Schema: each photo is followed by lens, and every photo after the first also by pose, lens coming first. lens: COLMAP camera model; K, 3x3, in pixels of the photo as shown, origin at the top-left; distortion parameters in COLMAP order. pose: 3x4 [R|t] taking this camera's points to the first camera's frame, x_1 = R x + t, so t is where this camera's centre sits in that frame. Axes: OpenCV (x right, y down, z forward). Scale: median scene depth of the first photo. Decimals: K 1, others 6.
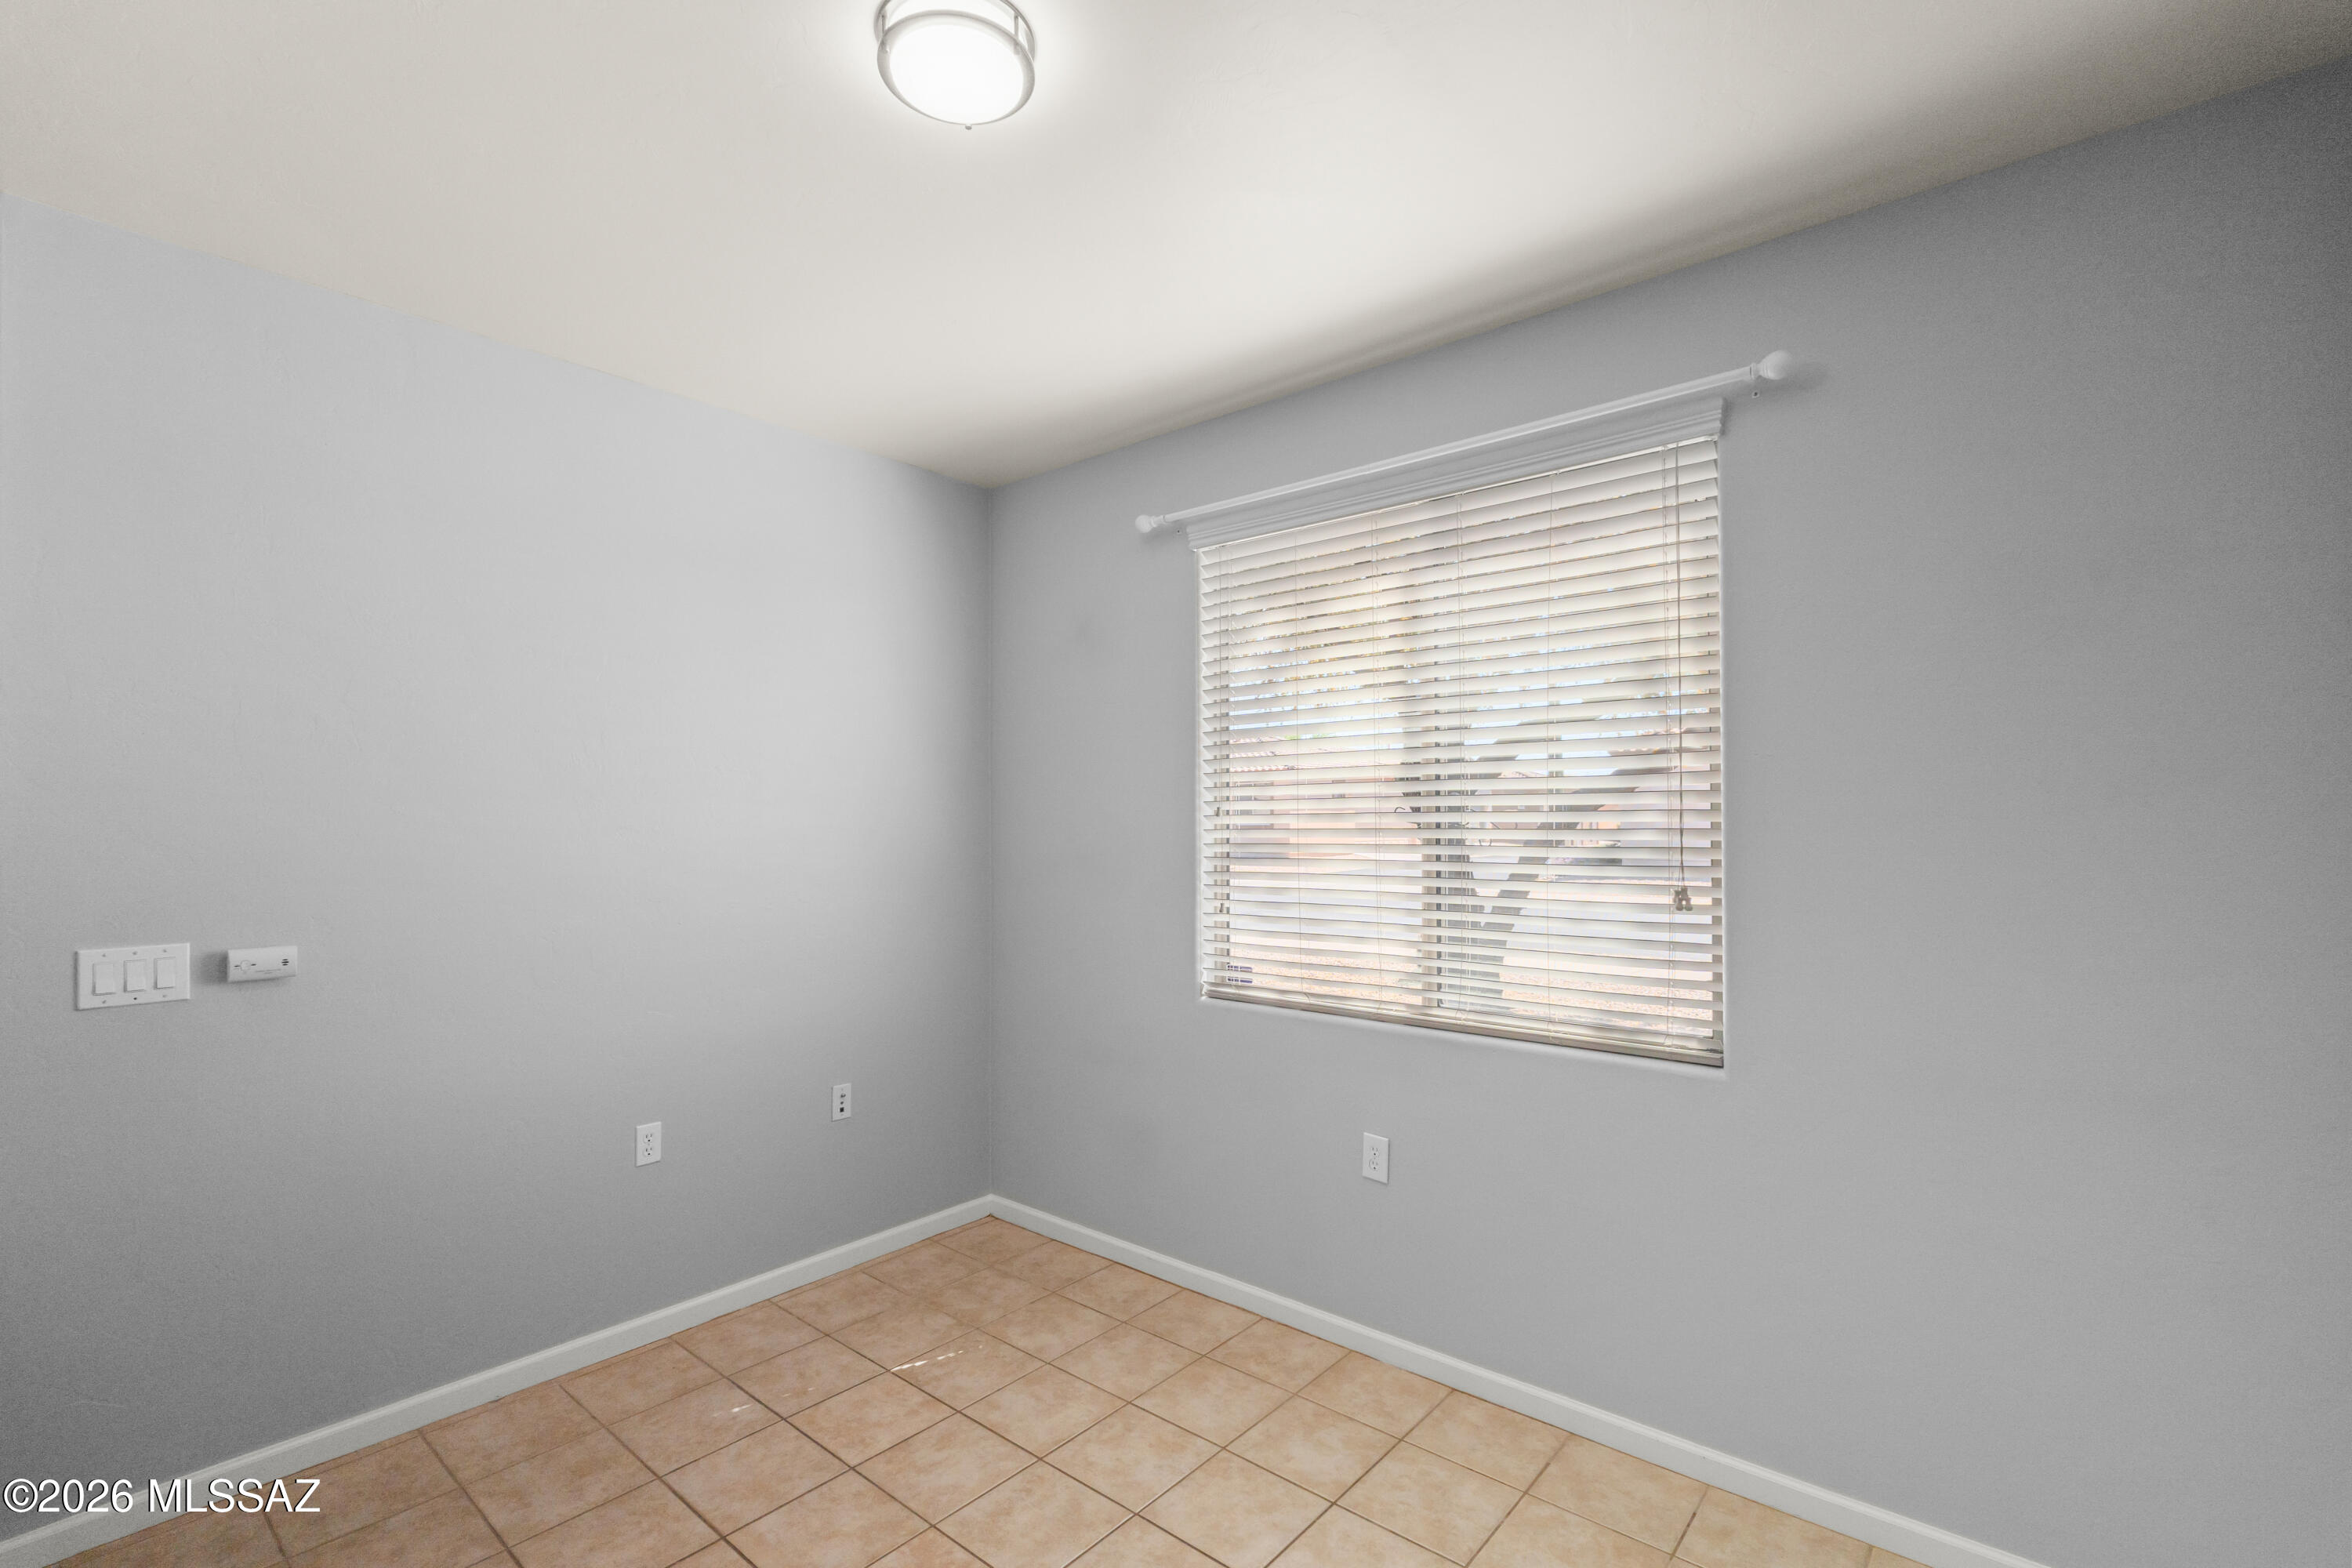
lens RADIAL K [[1042.1, 0, 1168.5], [0, 1042.1, 807.9], [0, 0, 1]] dist [-0.004570, 0.000176]
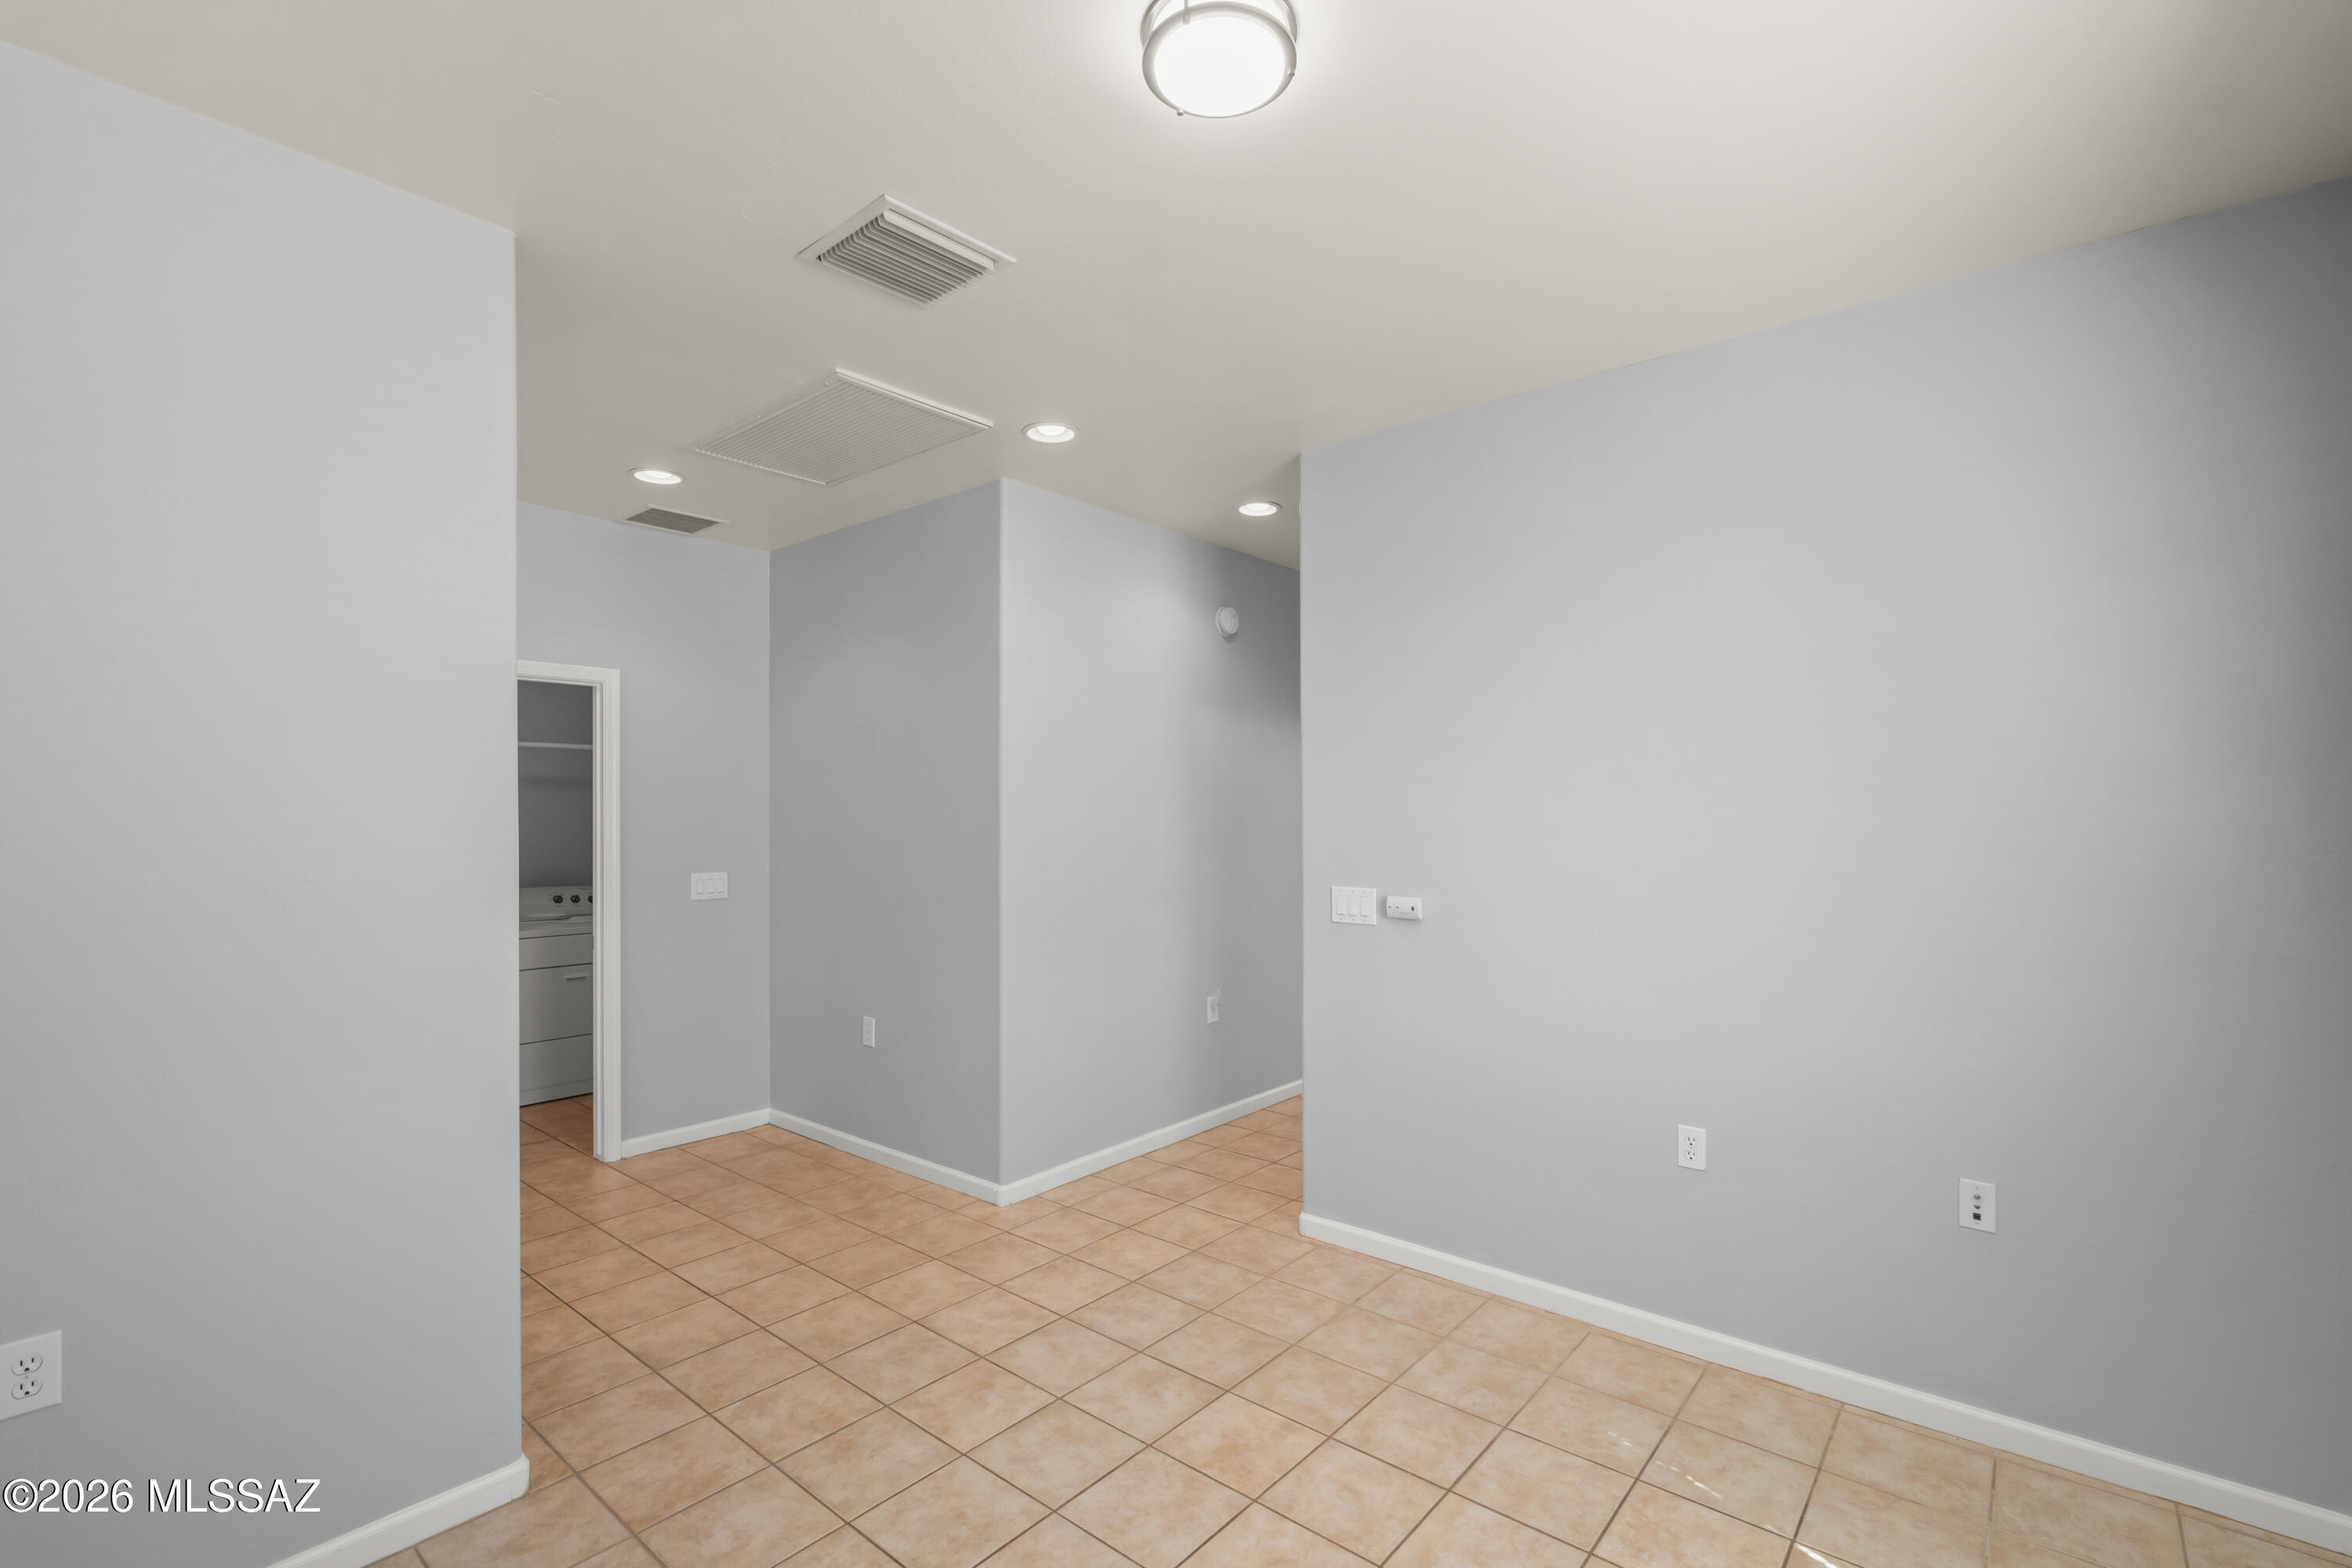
lens RADIAL K [[1042.1, 0, 1168.5], [0, 1042.1, 807.9], [0, 0, 1]] dist [-0.004570, 0.000176]
pose [[-0.001542, 0.000620, -0.999999, 0.534830], [0.016758, 0.999859, 0.000594, 0.003740], [0.999858, -0.016758, -0.001552, 0.621546]]
